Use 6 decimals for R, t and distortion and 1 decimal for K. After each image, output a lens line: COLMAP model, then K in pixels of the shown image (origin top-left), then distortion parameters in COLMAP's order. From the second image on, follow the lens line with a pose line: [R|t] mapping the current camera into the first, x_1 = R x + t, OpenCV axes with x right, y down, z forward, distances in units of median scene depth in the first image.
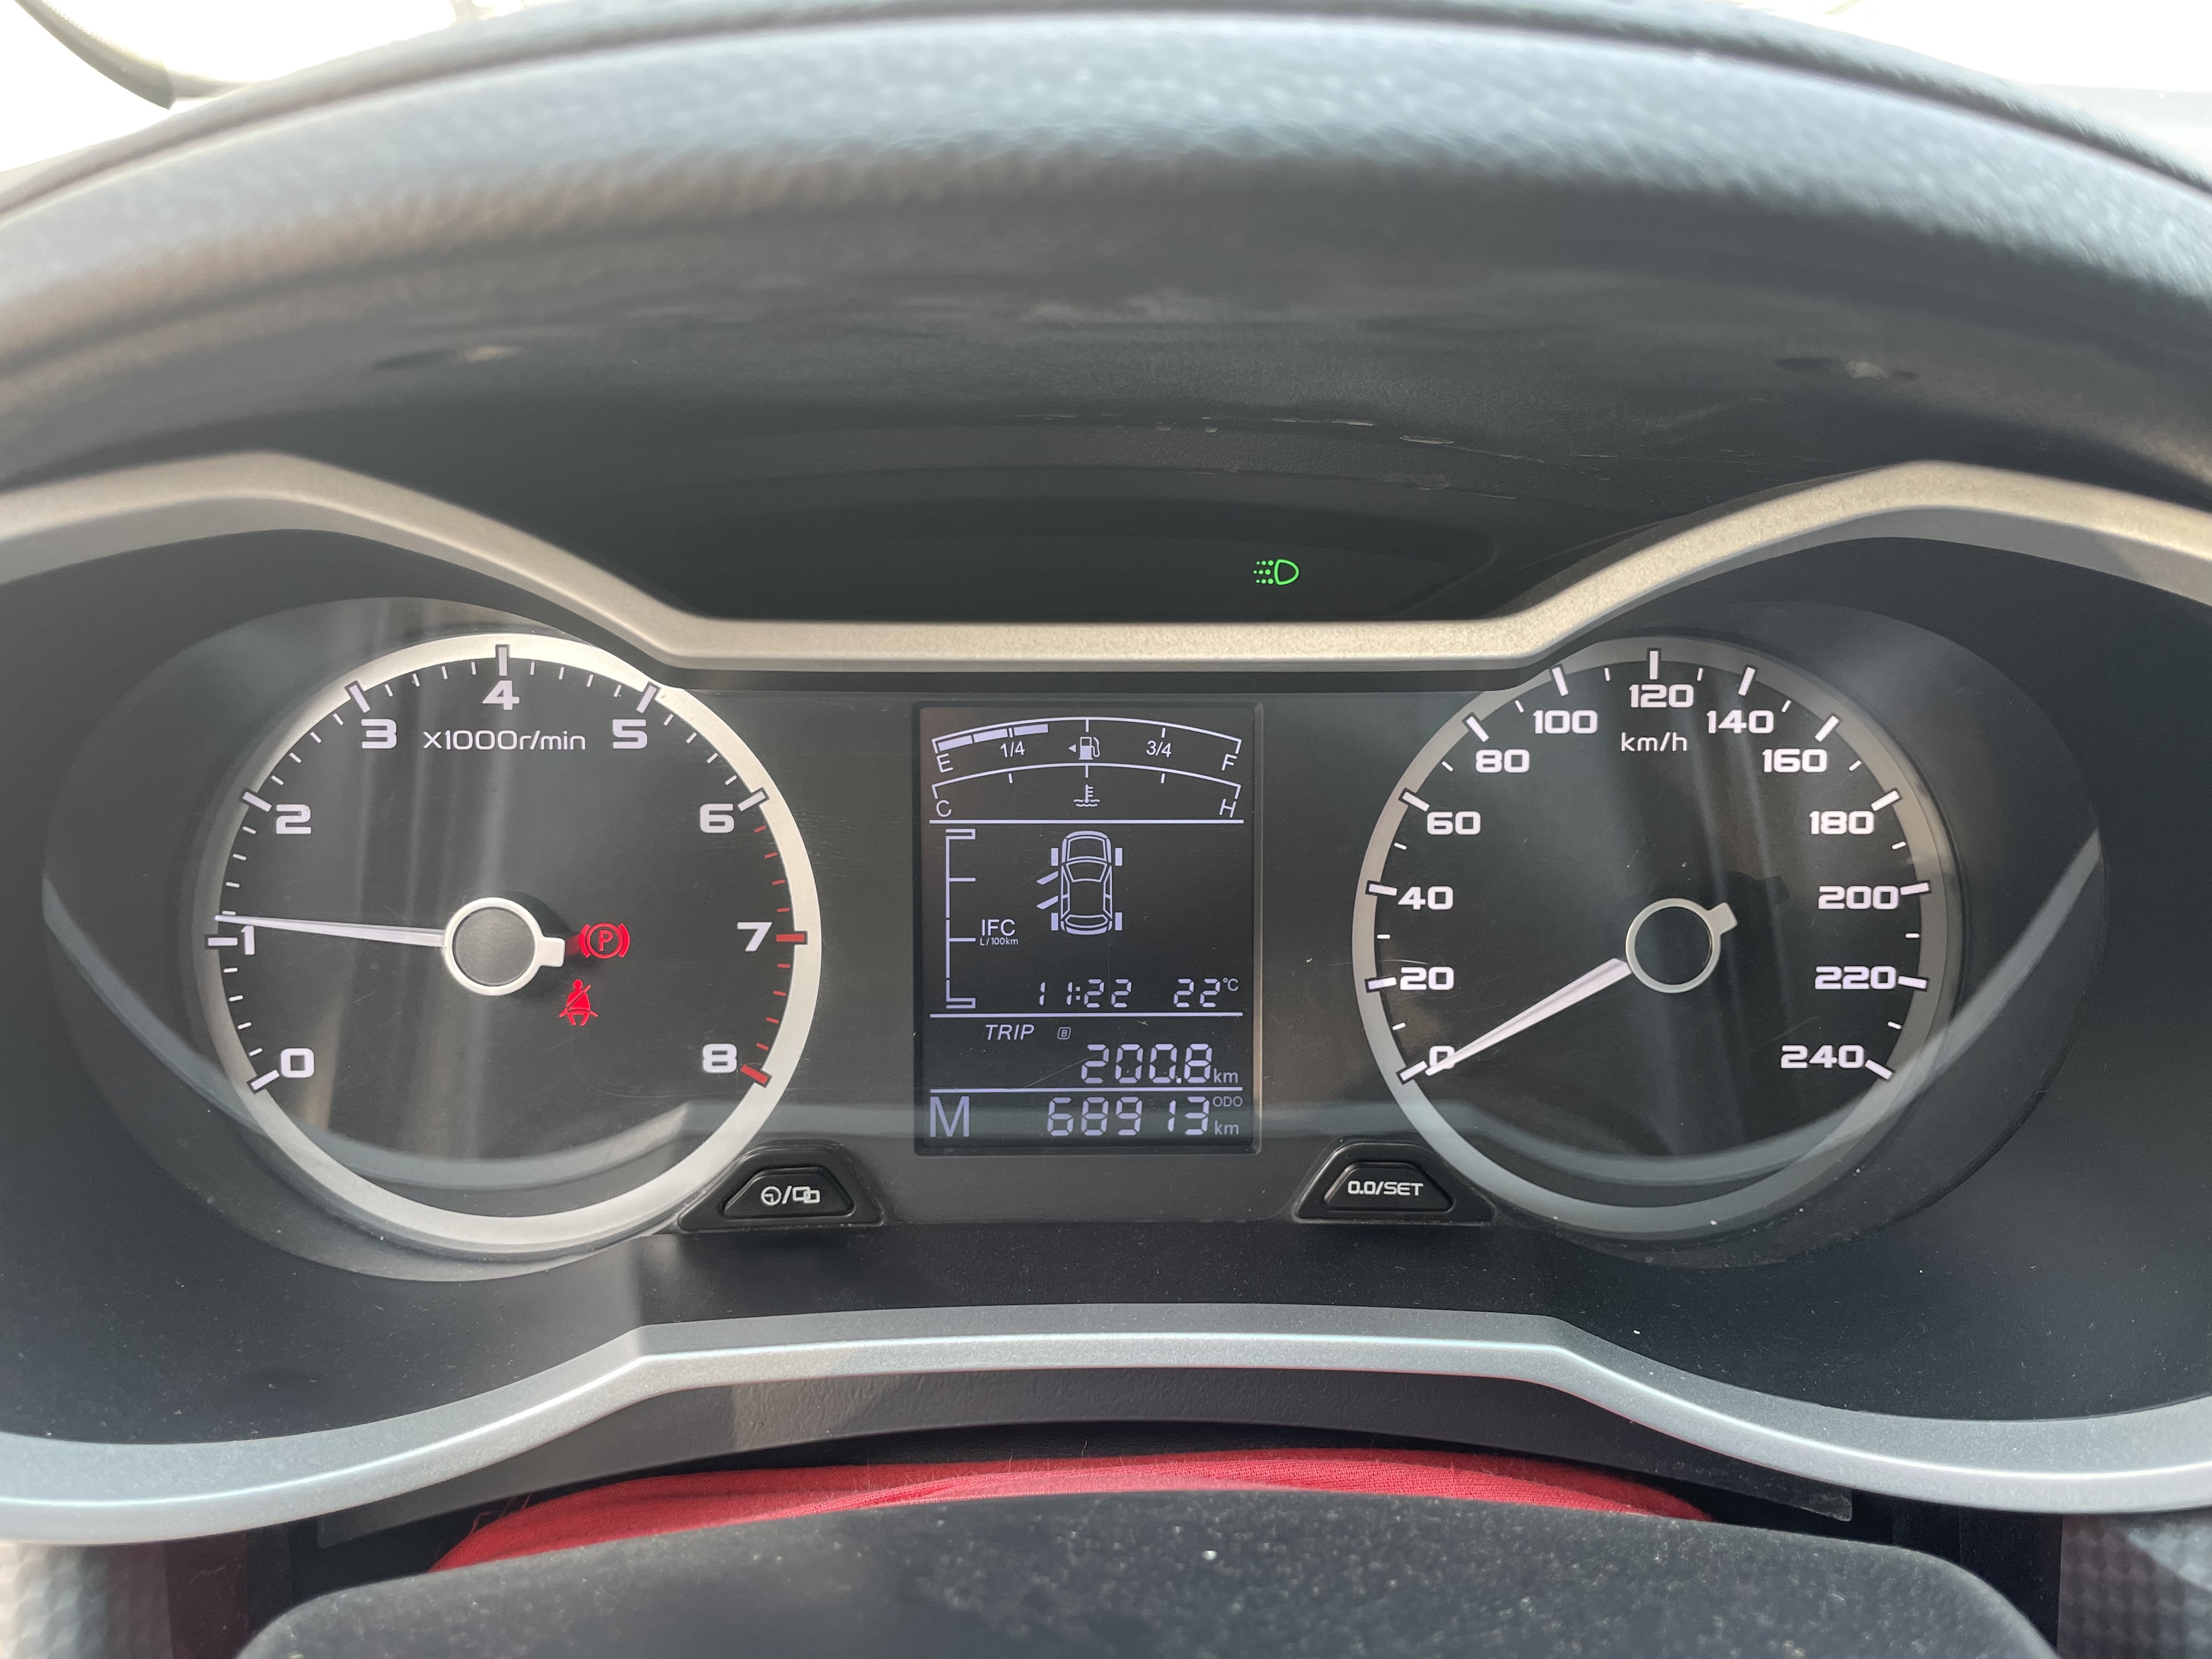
lens RADIAL K [[1695.7, 0, 1103.2], [0, 1695.7, 832.1], [0, 0, 1]] dist [0.060101, -0.084344]
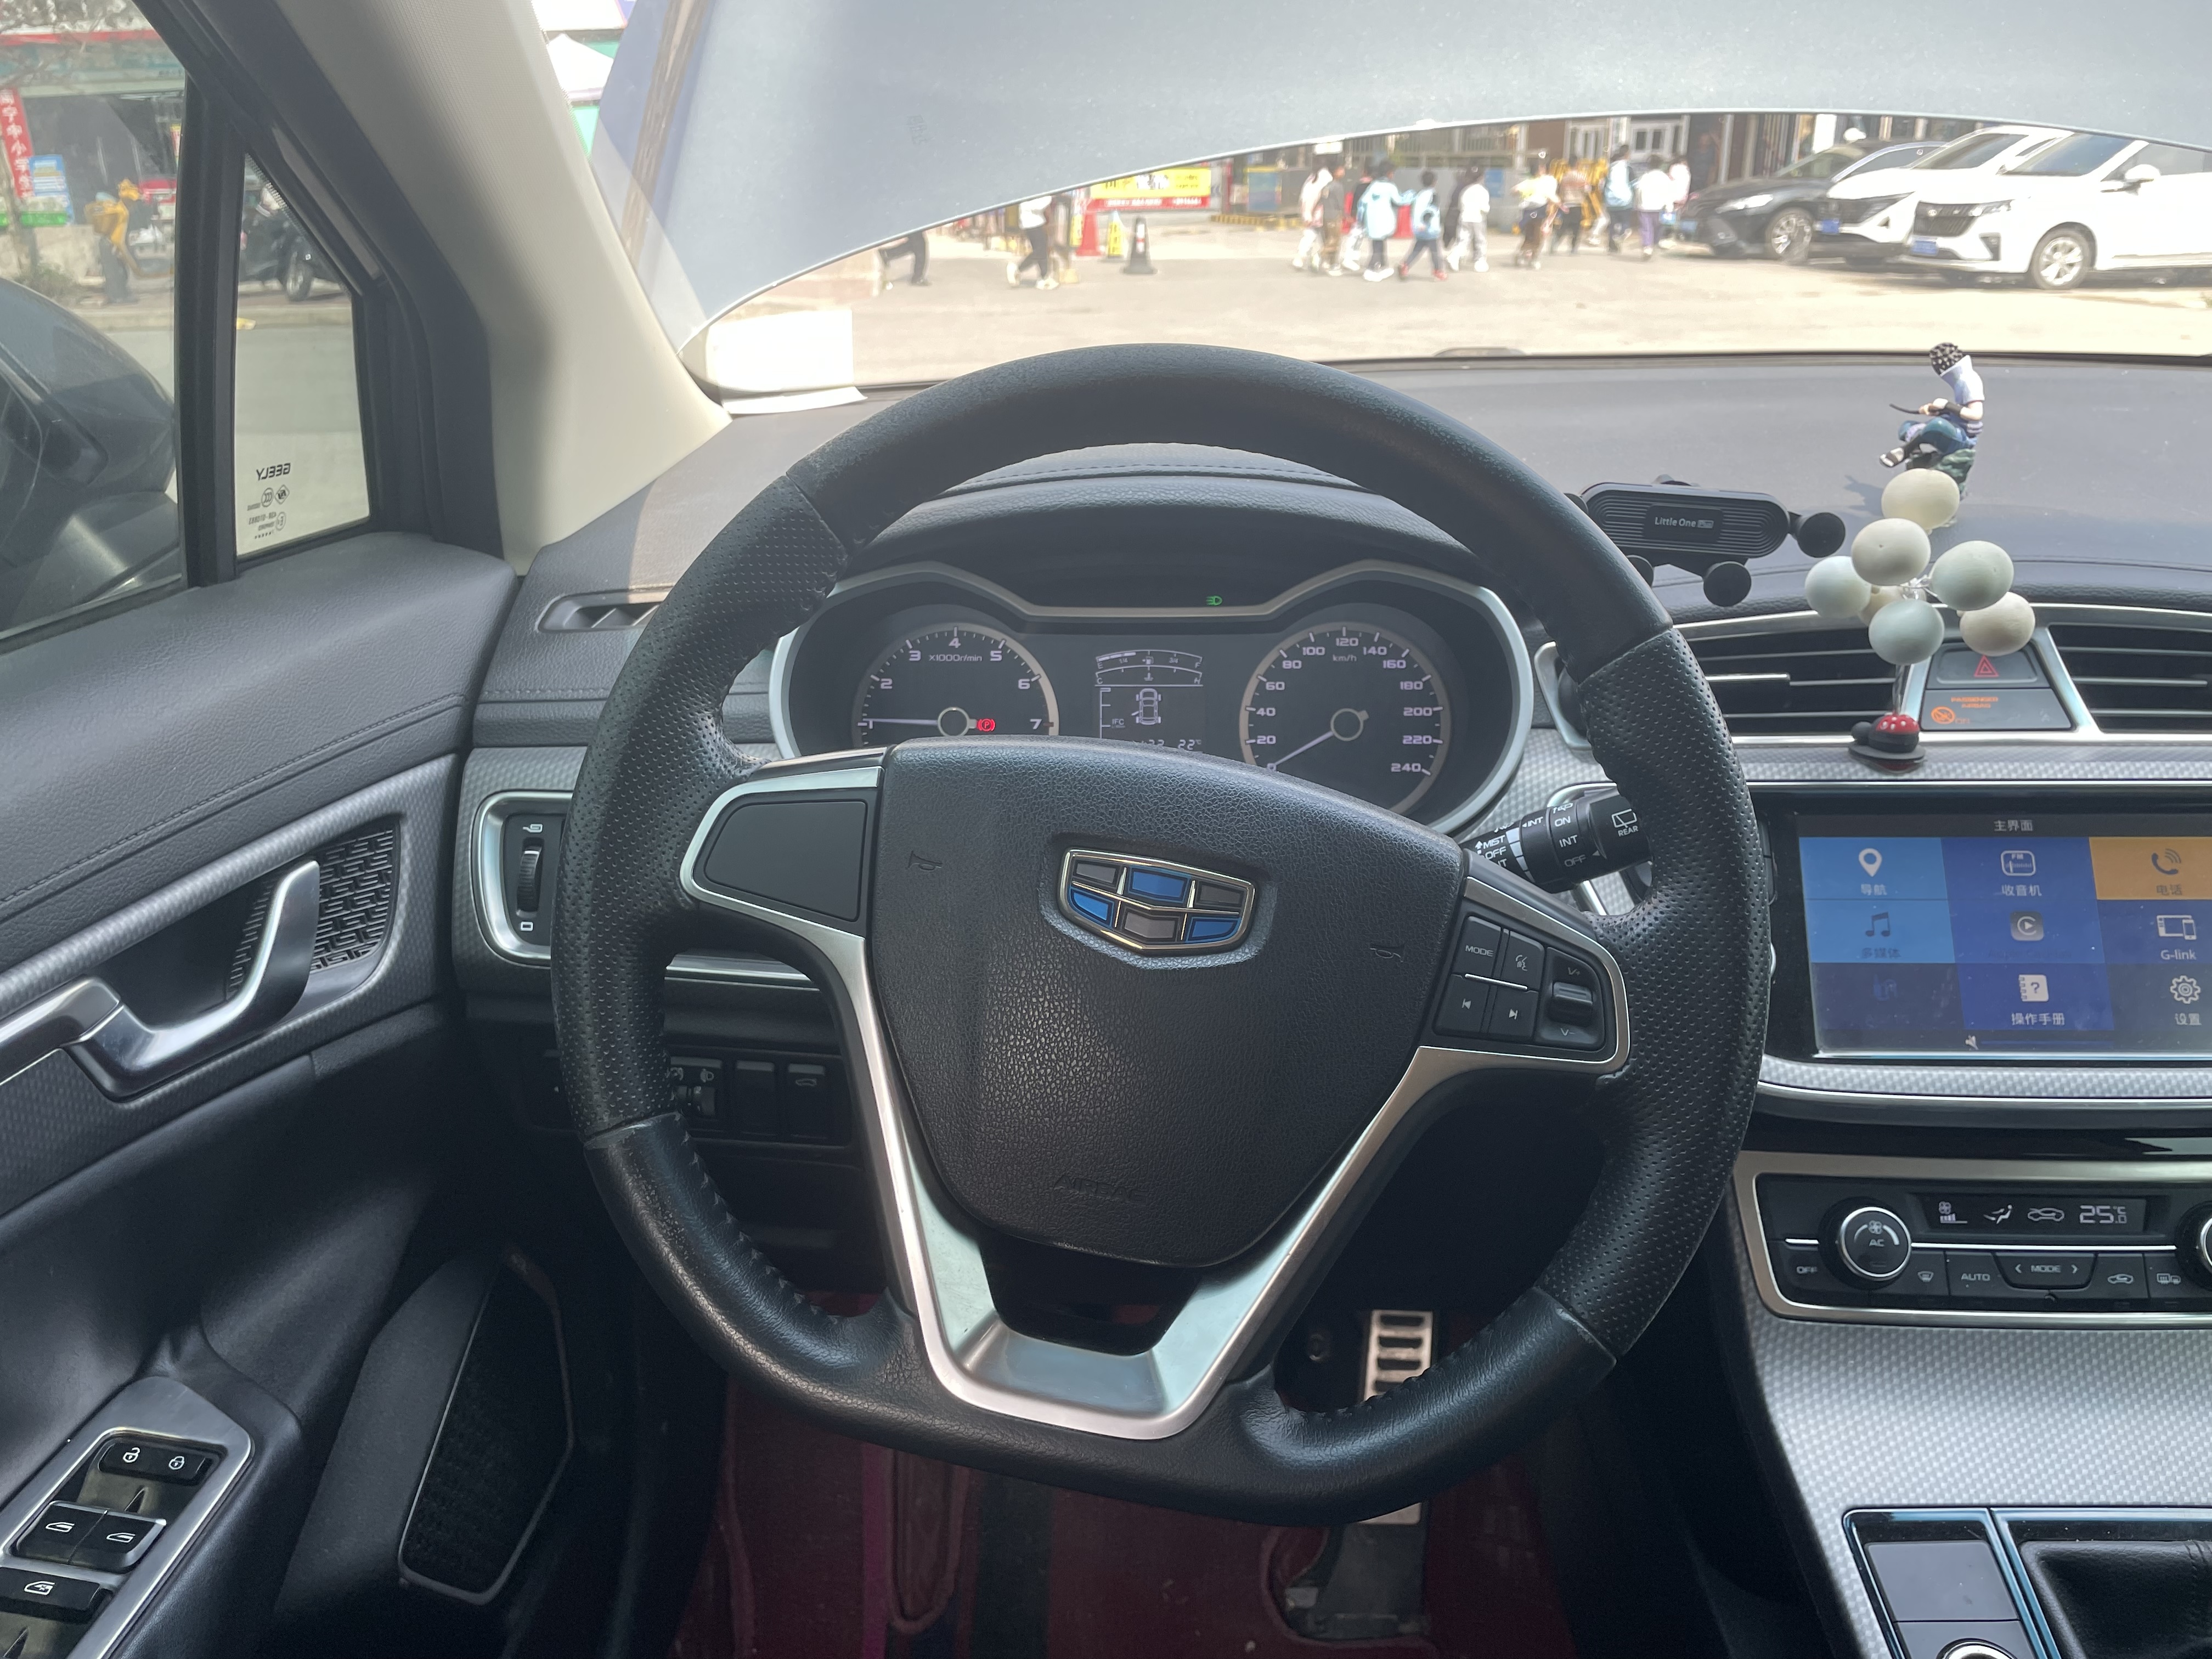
lens RADIAL K [[1695.7, 0, 1086.9], [0, 1695.7, 843.8], [0, 0, 1]] dist [0.060101, -0.084344]
pose [[0.996907, 0.002551, -0.078551, 0.114197], [-0.008016, 0.997562, -0.069328, 0.467161], [0.078183, 0.069744, 0.994497, -1.887295]]
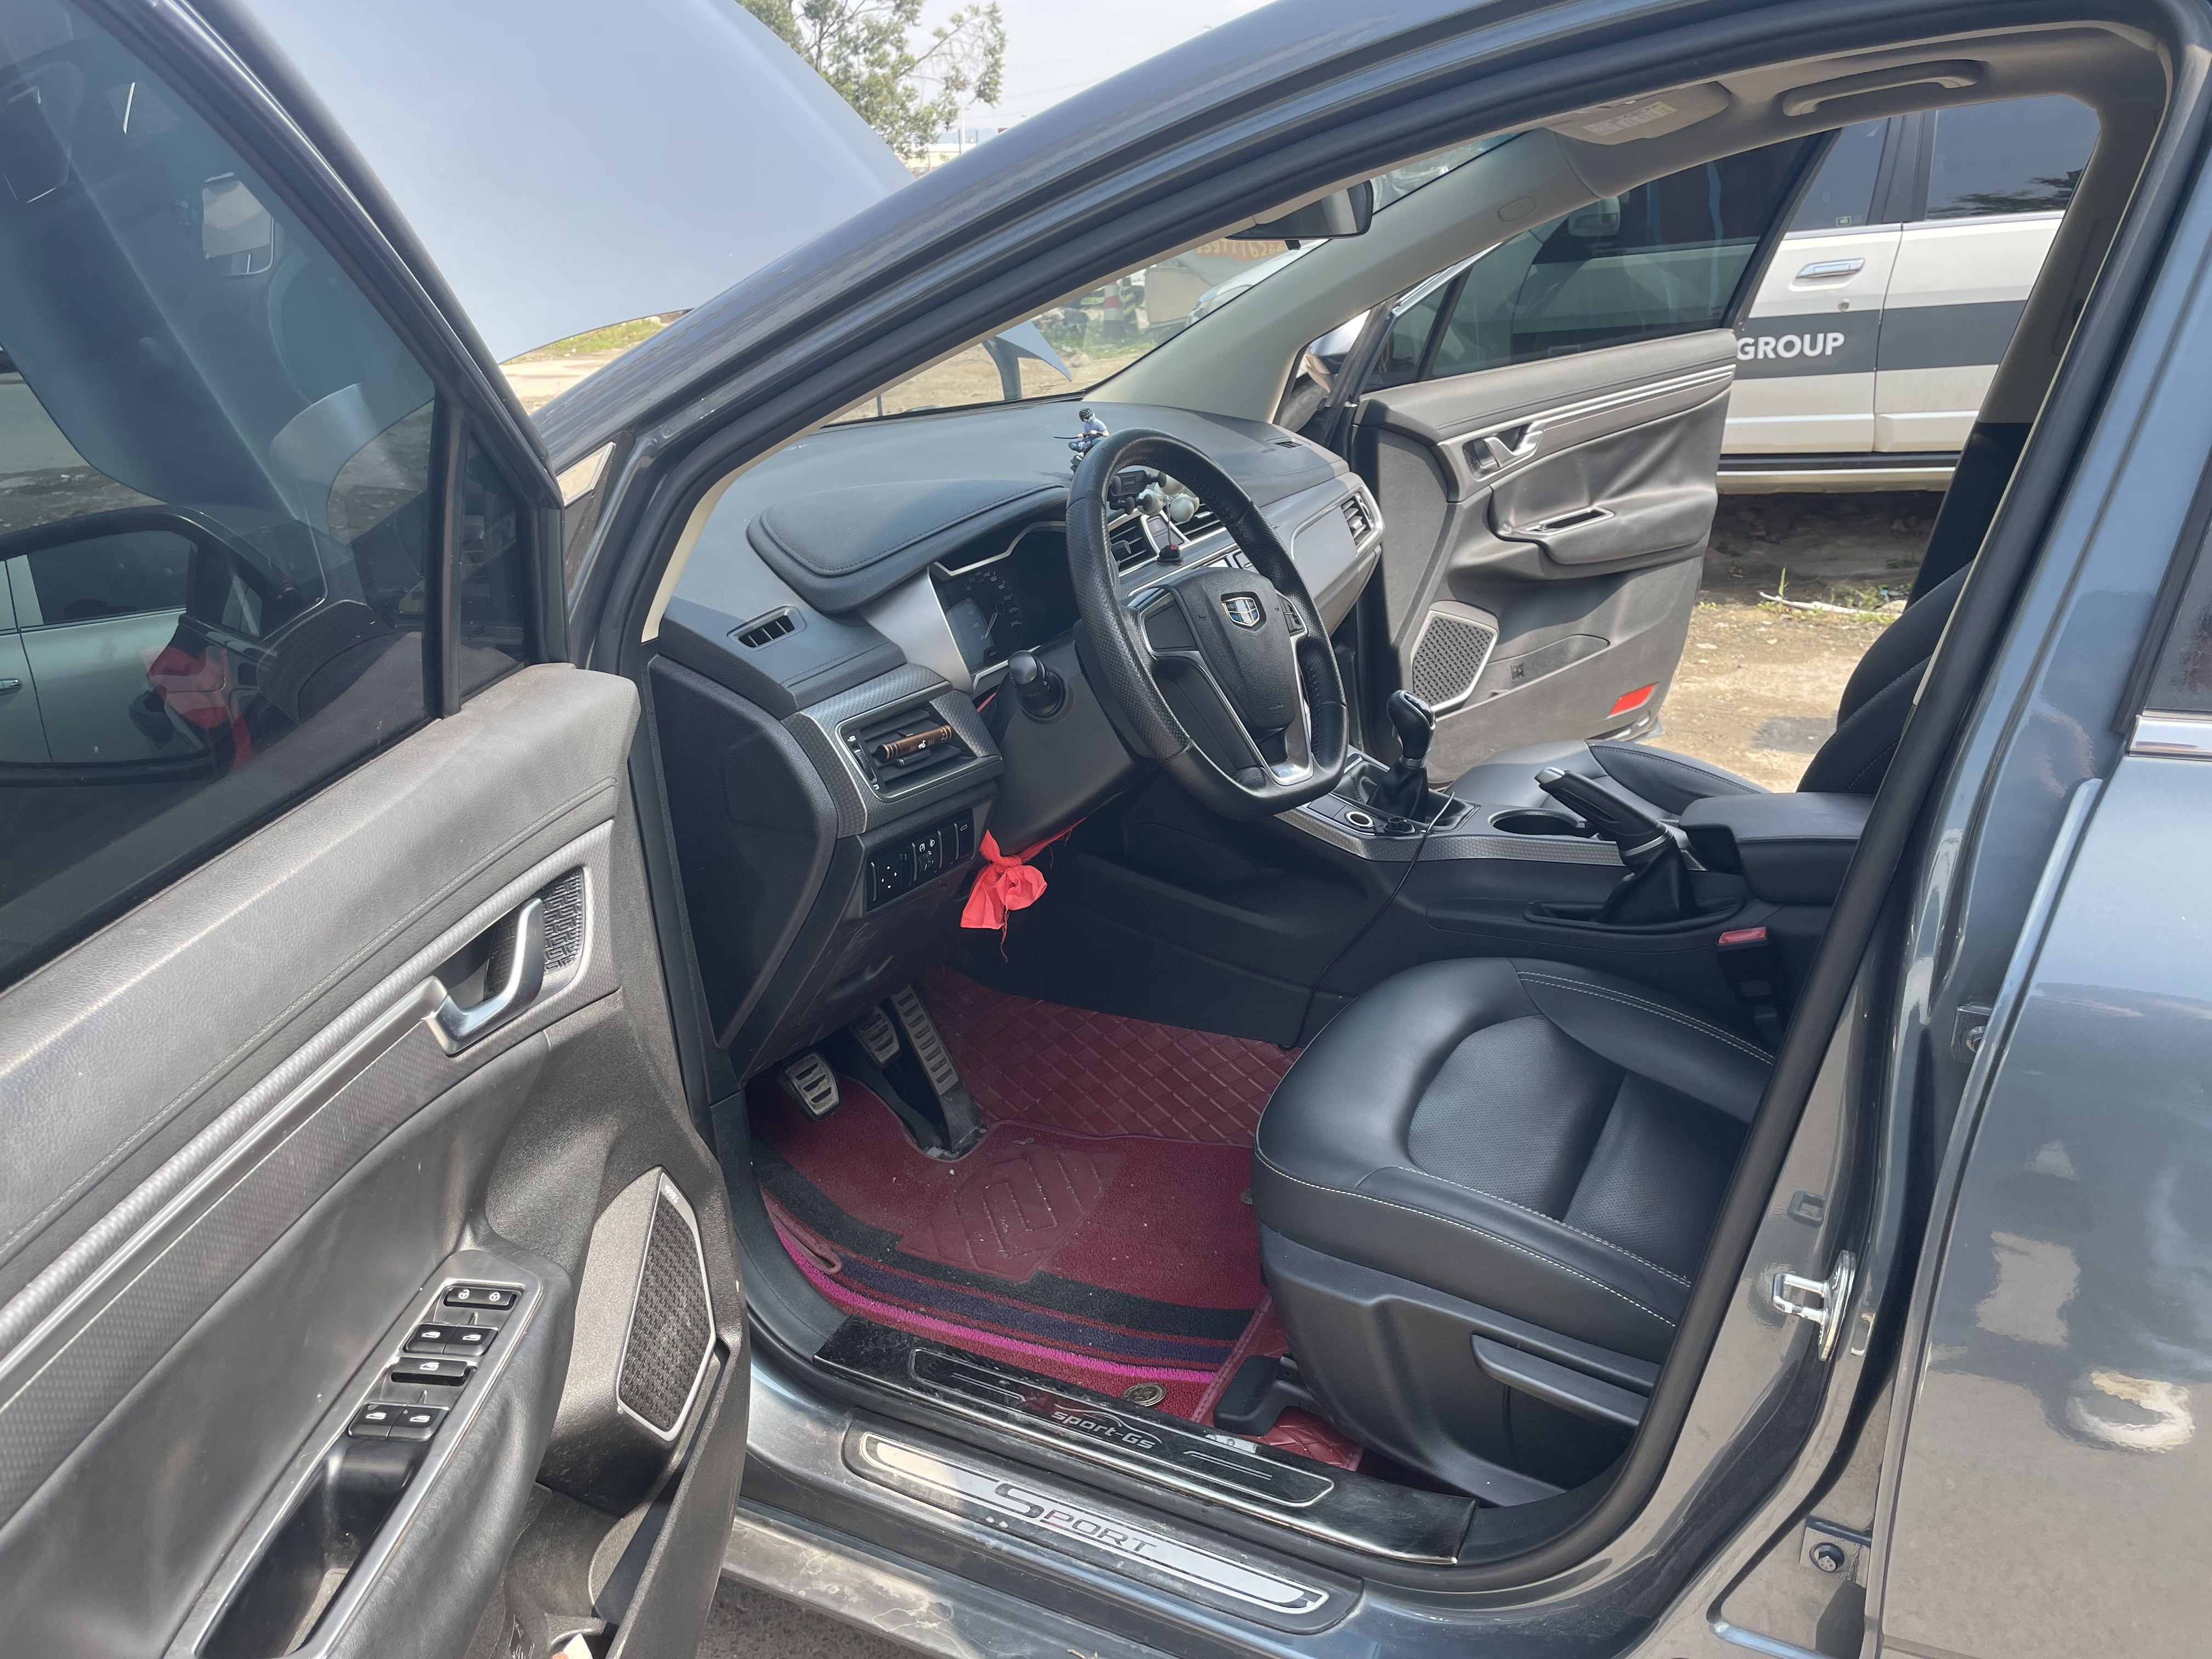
lens RADIAL K [[1695.7, 0, 1099.7], [0, 1695.7, 834.3], [0, 0, 1]] dist [0.060101, -0.084344]
pose [[0.994608, -0.076235, -0.070305, 0.253563], [0.069596, 0.993280, -0.092475, 0.604283], [0.076883, 0.087084, 0.993230, -2.997781]]
